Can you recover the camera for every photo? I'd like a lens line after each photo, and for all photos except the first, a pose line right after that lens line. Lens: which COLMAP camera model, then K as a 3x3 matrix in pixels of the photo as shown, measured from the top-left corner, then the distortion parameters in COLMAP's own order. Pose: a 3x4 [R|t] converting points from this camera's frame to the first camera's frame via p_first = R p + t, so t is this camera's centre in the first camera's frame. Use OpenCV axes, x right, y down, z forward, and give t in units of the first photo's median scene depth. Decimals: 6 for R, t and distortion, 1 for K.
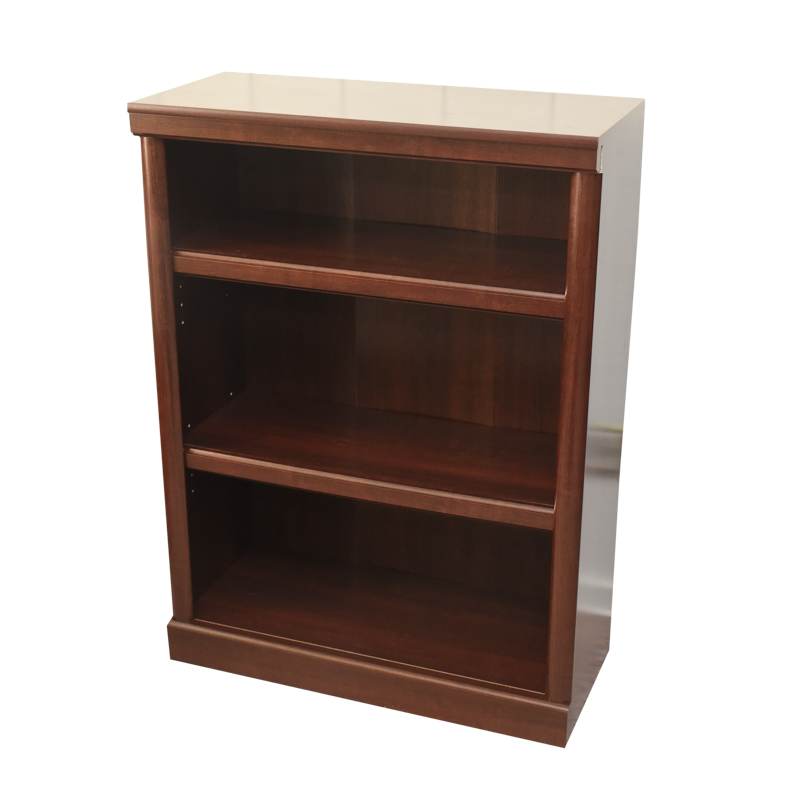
lens RADIAL K [[1344.5, 0, 400.0], [0, 1344.5, 400.0], [0, 0, 1]] dist [-0.031964, -0.049219]
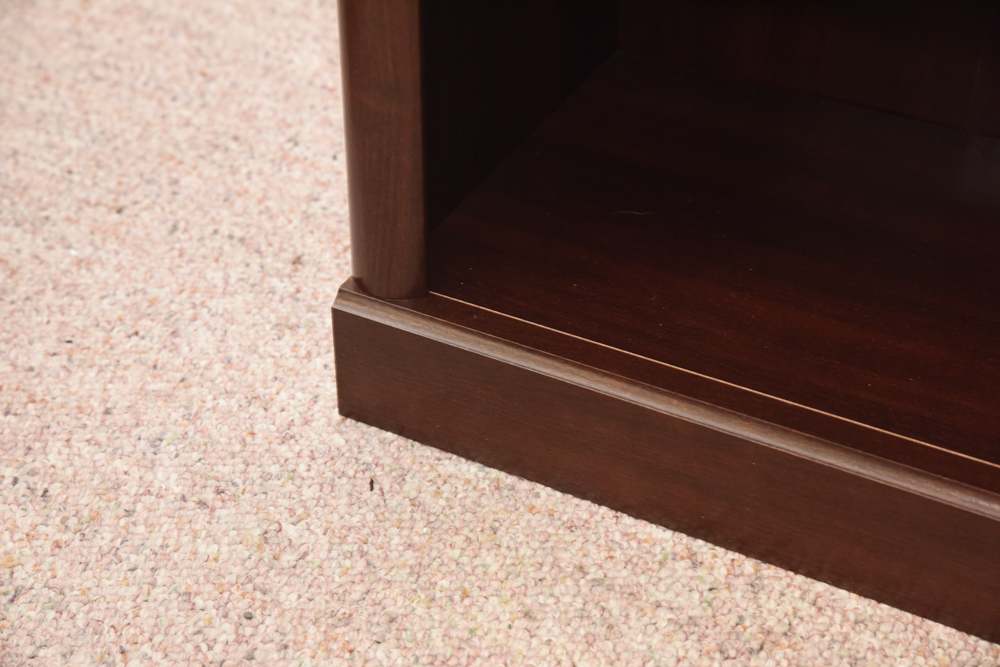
lens RADIAL K [[1769.0, 0, 500.0], [0, 1769.0, 333.5], [0, 0, 1]] dist [0.105381, 0.297816]
pose [[0.992407, 0.069962, -0.101161, -0.105167], [-0.042534, 0.966934, 0.251454, 0.079797], [0.115408, -0.245242, 0.962568, 0.674827]]
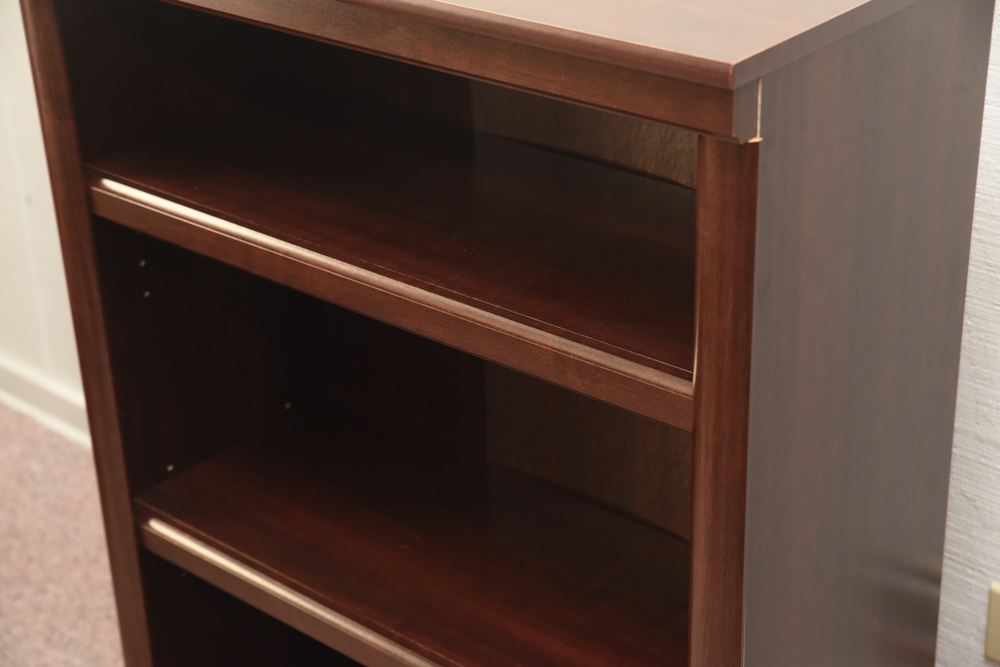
lens RADIAL K [[1769.0, 0, 500.0], [0, 1769.0, 333.5], [0, 0, 1]] dist [0.105381, 0.297816]
pose [[0.942275, 0.120091, -0.312563, 0.209755], [-0.095795, 0.991139, 0.092019, -0.123922], [0.320844, -0.056765, 0.945429, 0.350529]]
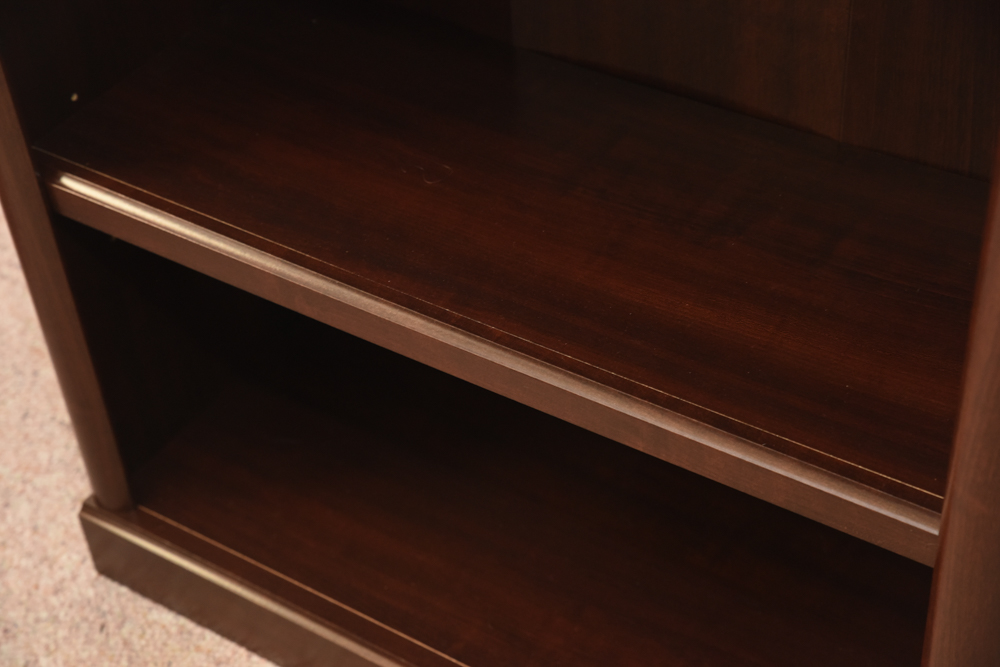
lens RADIAL K [[1769.0, 0, 500.0], [0, 1769.0, 333.5], [0, 0, 1]] dist [0.105381, 0.297816]
pose [[0.975681, 0.090313, -0.199724, 0.084009], [-0.017524, 0.940396, 0.339631, -0.102296], [0.218492, -0.327871, 0.919109, 0.530901]]
